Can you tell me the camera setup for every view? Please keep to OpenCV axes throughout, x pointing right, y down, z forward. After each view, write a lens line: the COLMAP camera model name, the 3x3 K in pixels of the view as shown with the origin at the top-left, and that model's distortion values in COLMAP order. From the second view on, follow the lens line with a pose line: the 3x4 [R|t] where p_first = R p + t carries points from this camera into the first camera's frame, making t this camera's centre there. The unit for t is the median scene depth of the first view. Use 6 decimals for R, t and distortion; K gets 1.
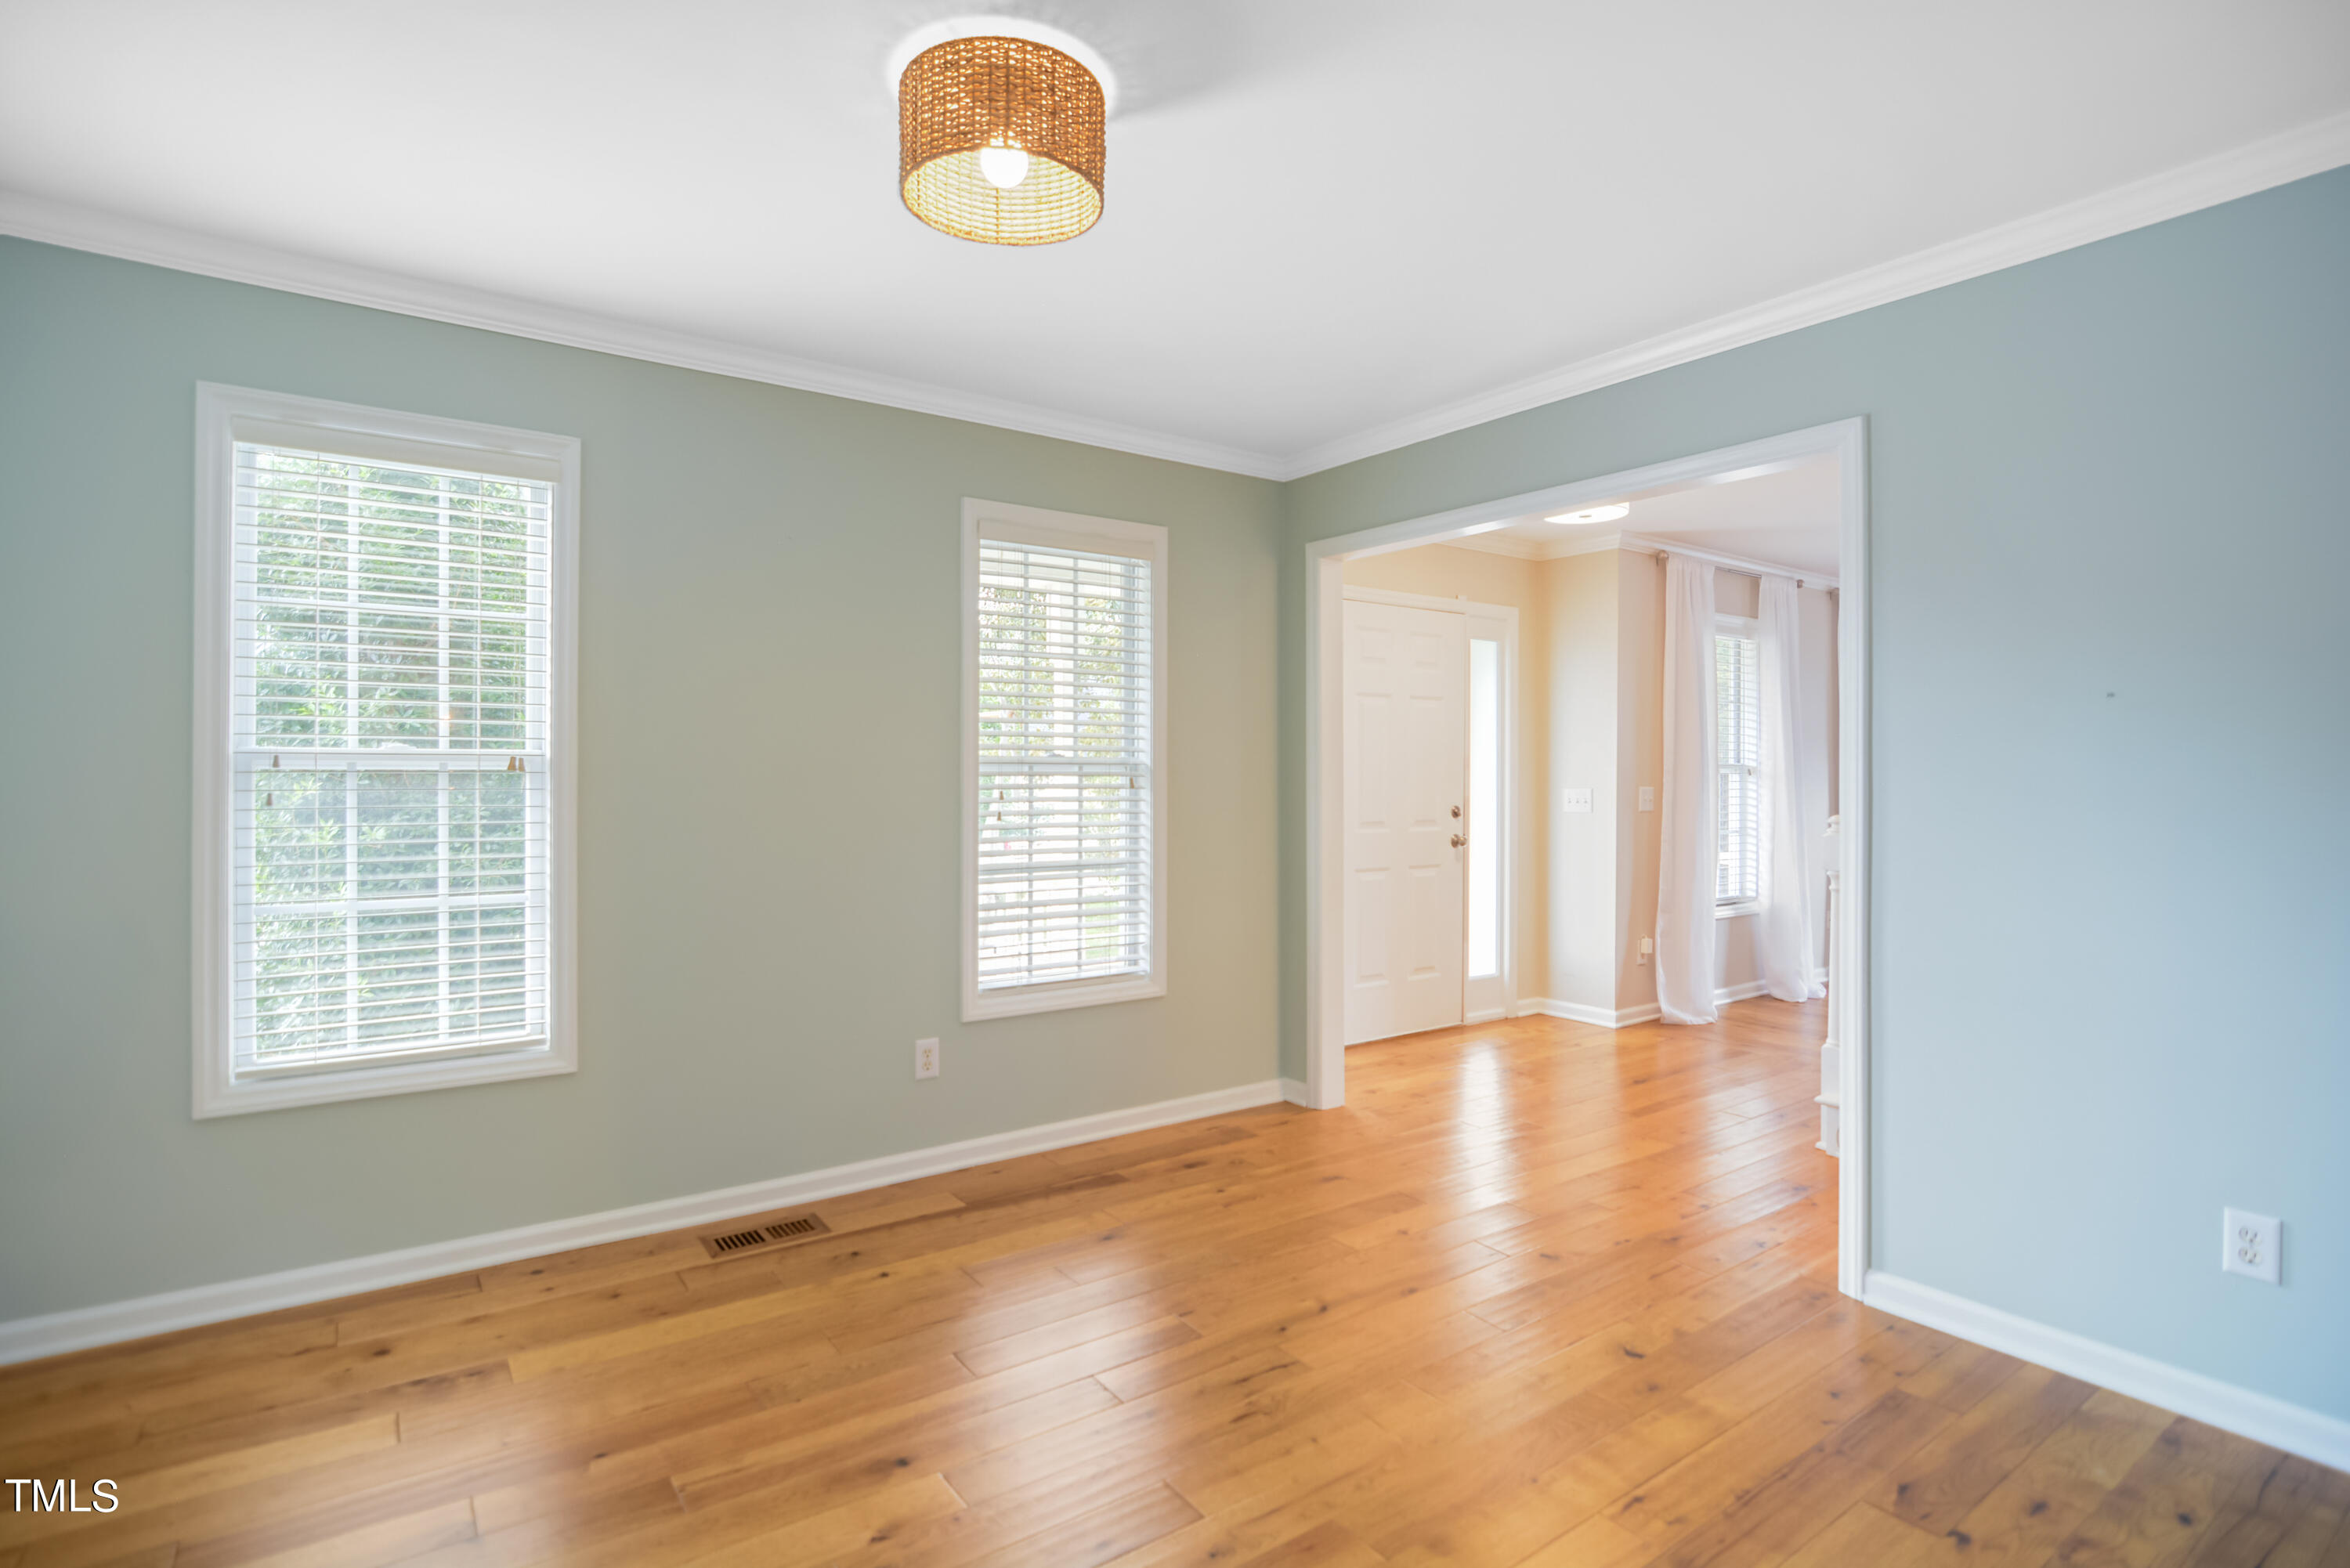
lens RADIAL K [[1184.3, 0, 1161.8], [0, 1184.3, 764.9], [0, 0, 1]] dist [-0.018393, -0.000099]
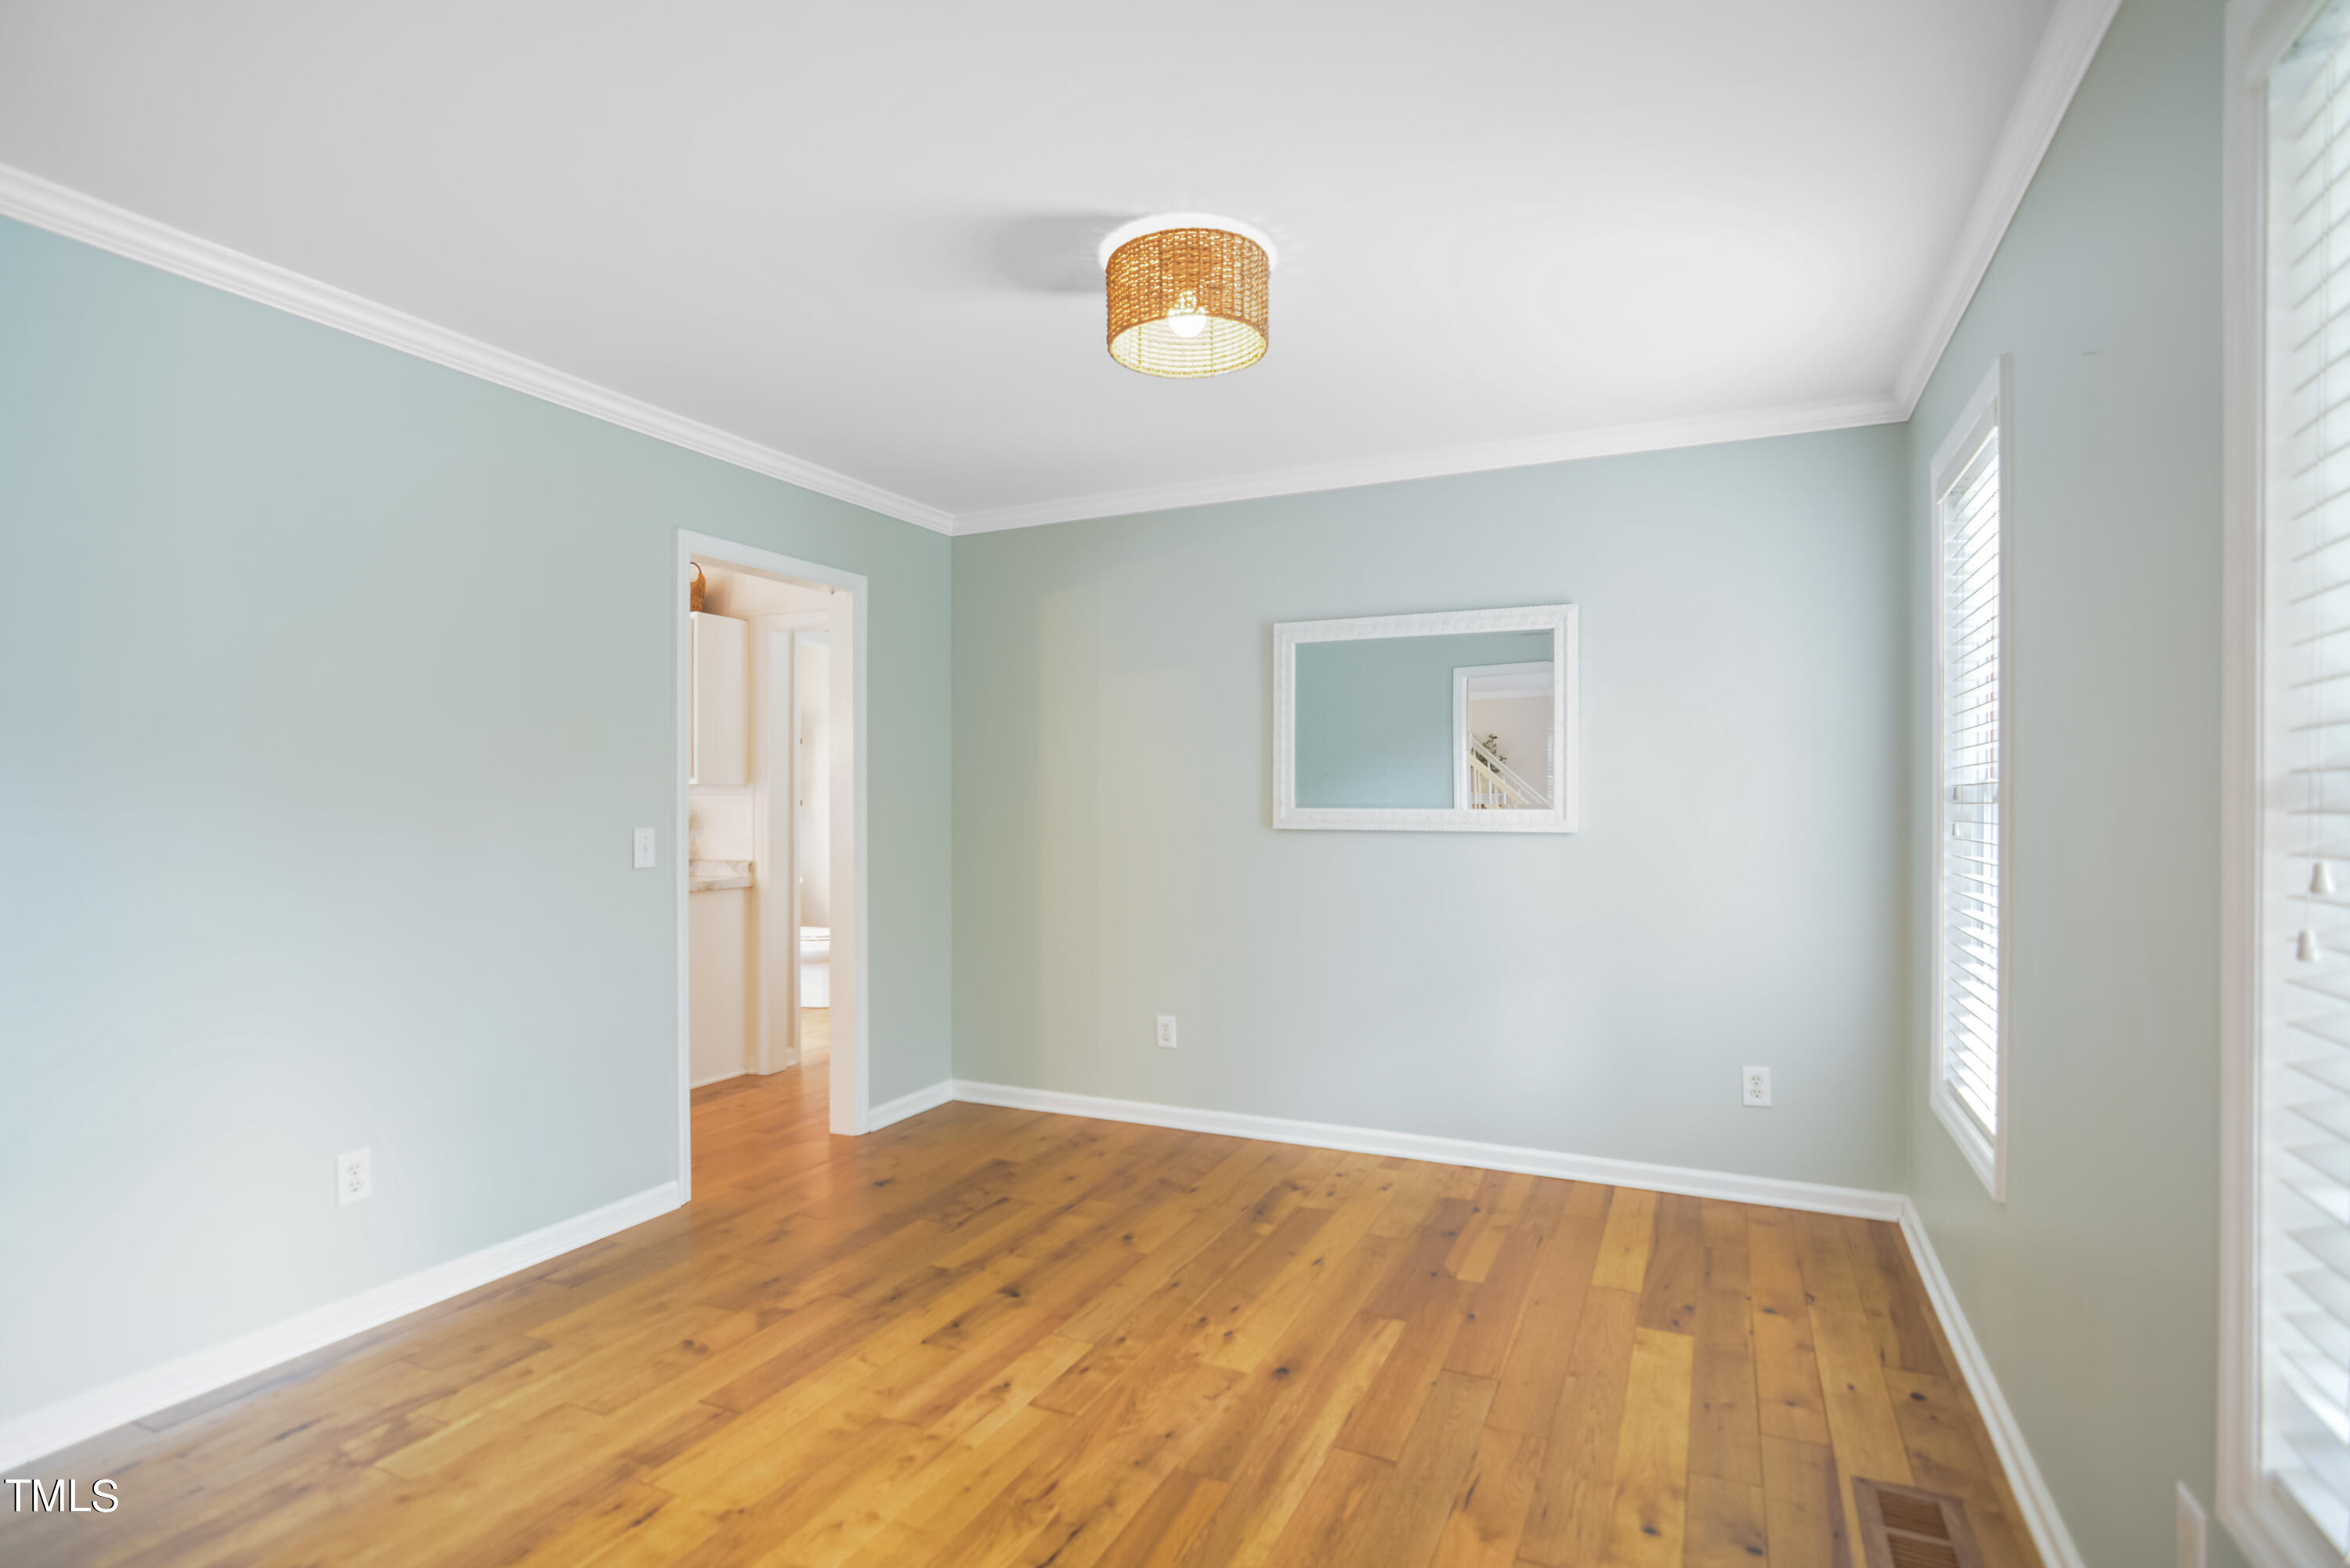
lens RADIAL K [[1161.8, 0, 1161.0], [0, 1161.8, 806.6], [0, 0, 1]] dist [-0.029888, -0.000119]
pose [[-0.875049, -0.001565, -0.484031, 0.397858], [-0.001067, 0.999999, -0.001305, 0.009775], [0.484032, -0.000625, -0.875050, 1.689703]]
